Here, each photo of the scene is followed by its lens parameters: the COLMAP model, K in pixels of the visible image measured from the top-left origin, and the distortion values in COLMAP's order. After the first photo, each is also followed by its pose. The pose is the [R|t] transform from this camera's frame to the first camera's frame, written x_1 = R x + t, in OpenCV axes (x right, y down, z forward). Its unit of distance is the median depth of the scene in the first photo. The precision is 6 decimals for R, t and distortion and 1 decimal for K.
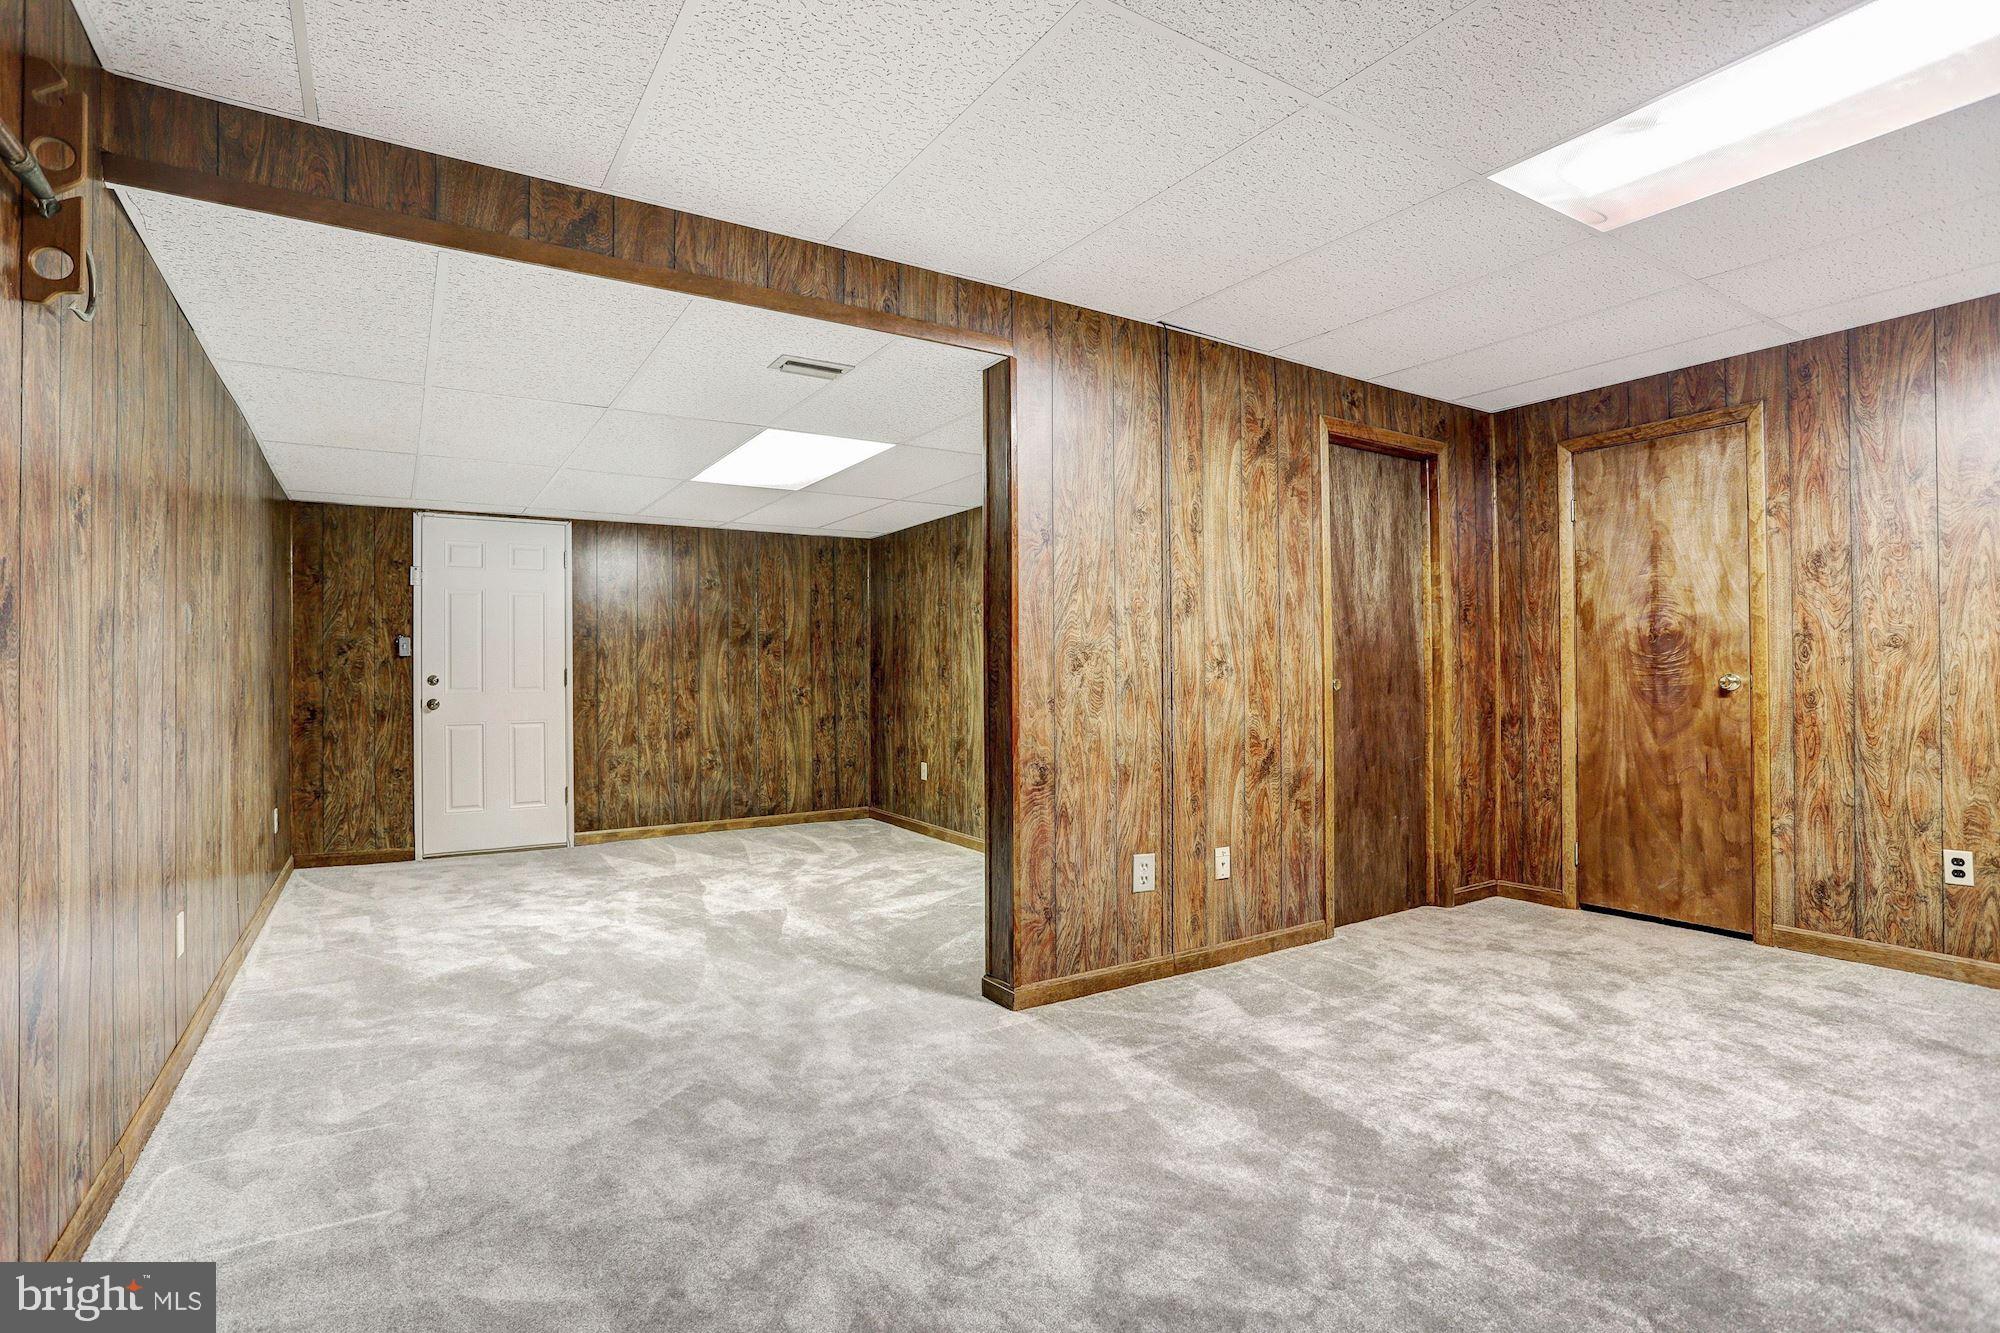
lens RADIAL K [[961.9, 0, 1000.0], [0, 961.9, 666.5], [0, 0, 1]] dist [-0.089470, 0.051088]
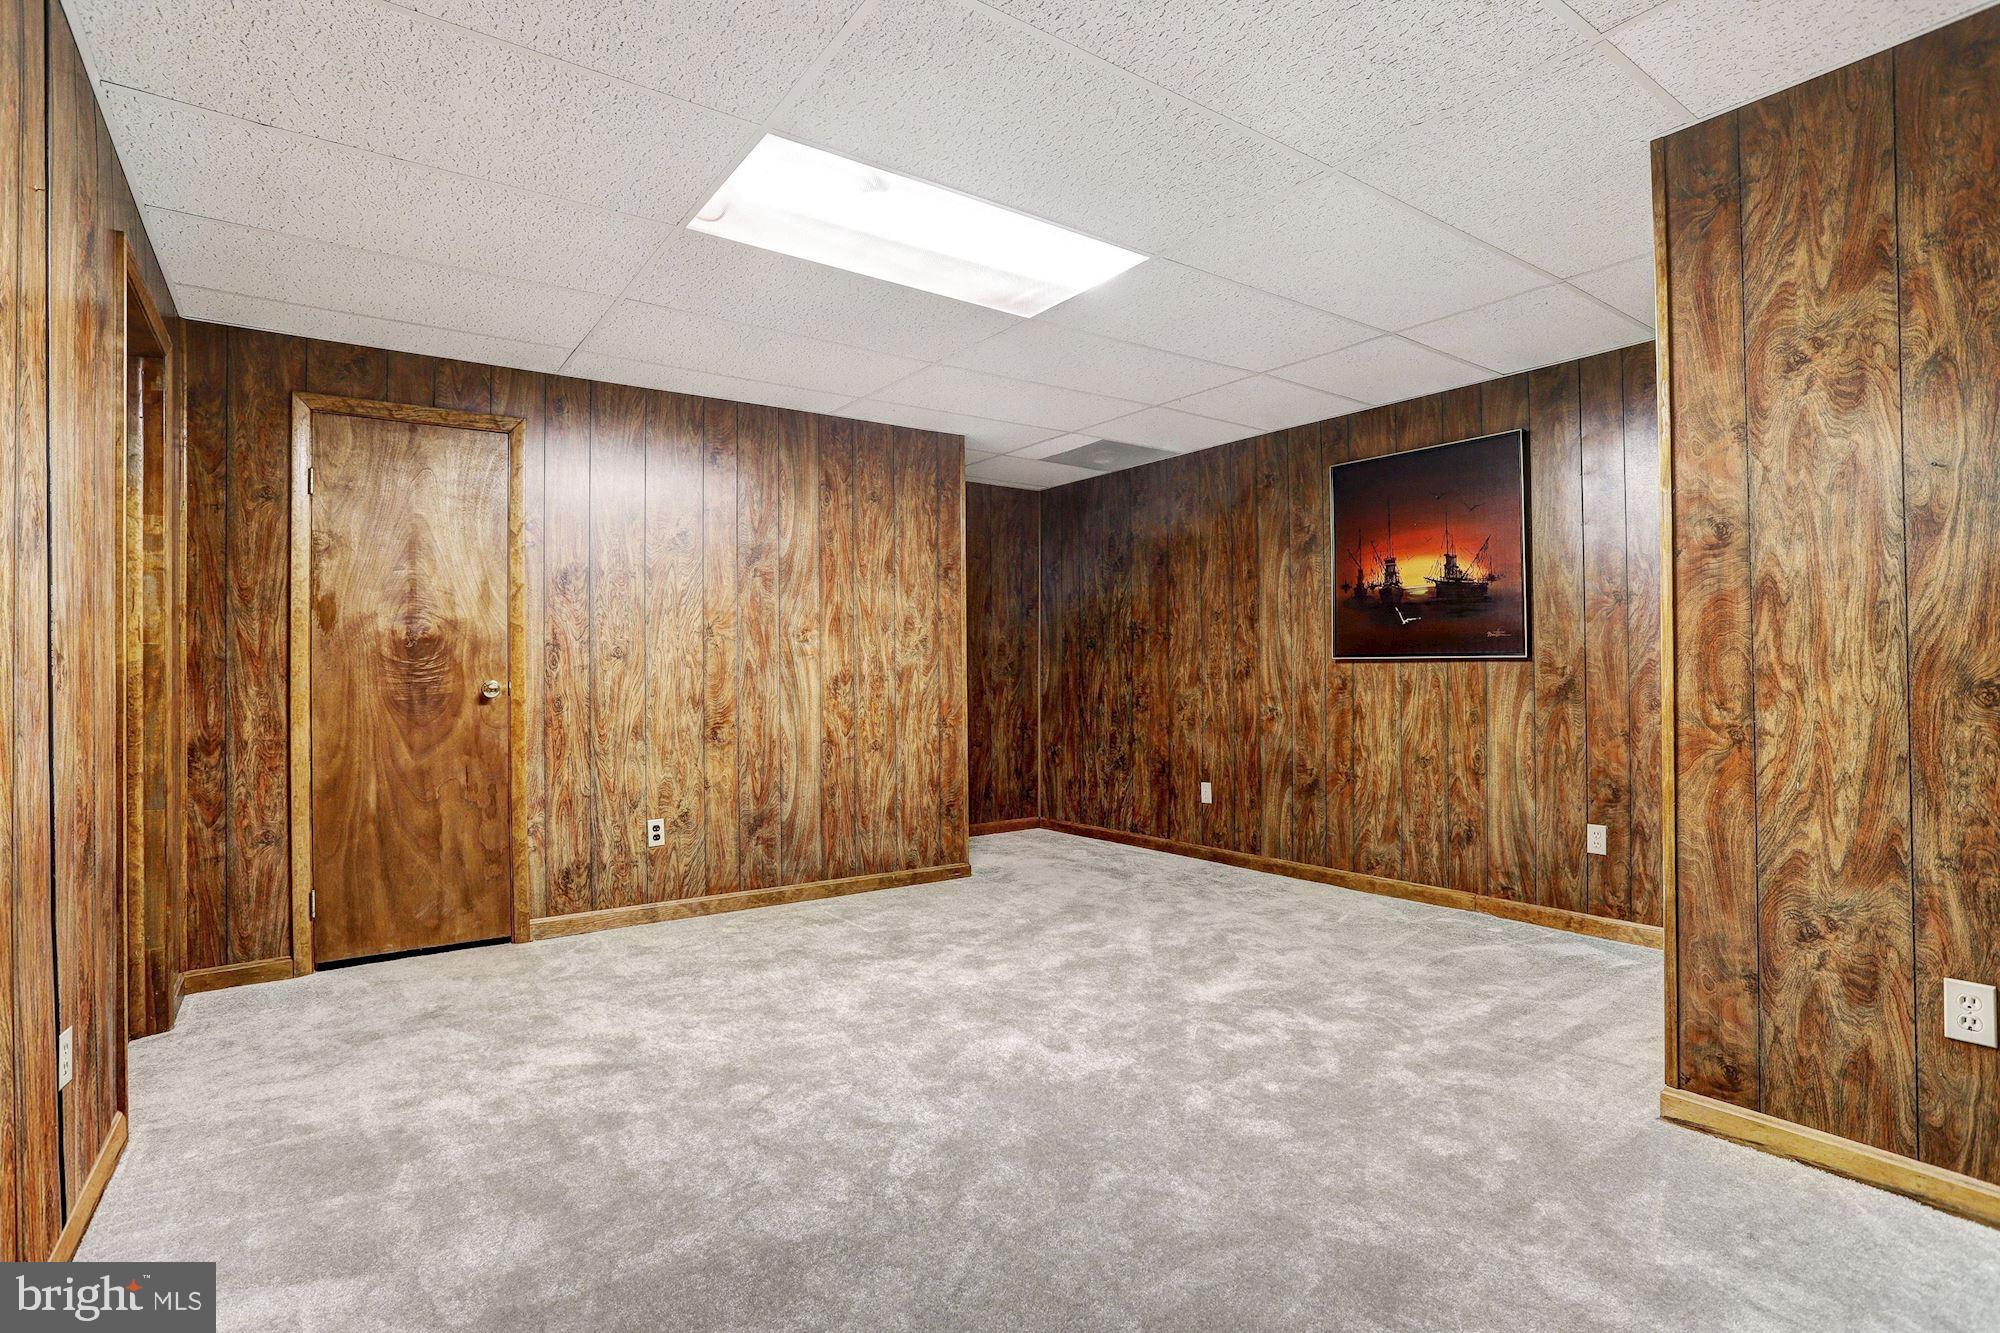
lens RADIAL K [[961.9, 0, 1000.0], [0, 961.9, 666.5], [0, 0, 1]] dist [-0.089470, 0.051088]
pose [[-0.043389, 0.013238, 0.998971, -0.186917], [0.001509, 0.999912, -0.013185, 0.004948], [-0.999057, 0.000935, -0.043405, 0.380990]]
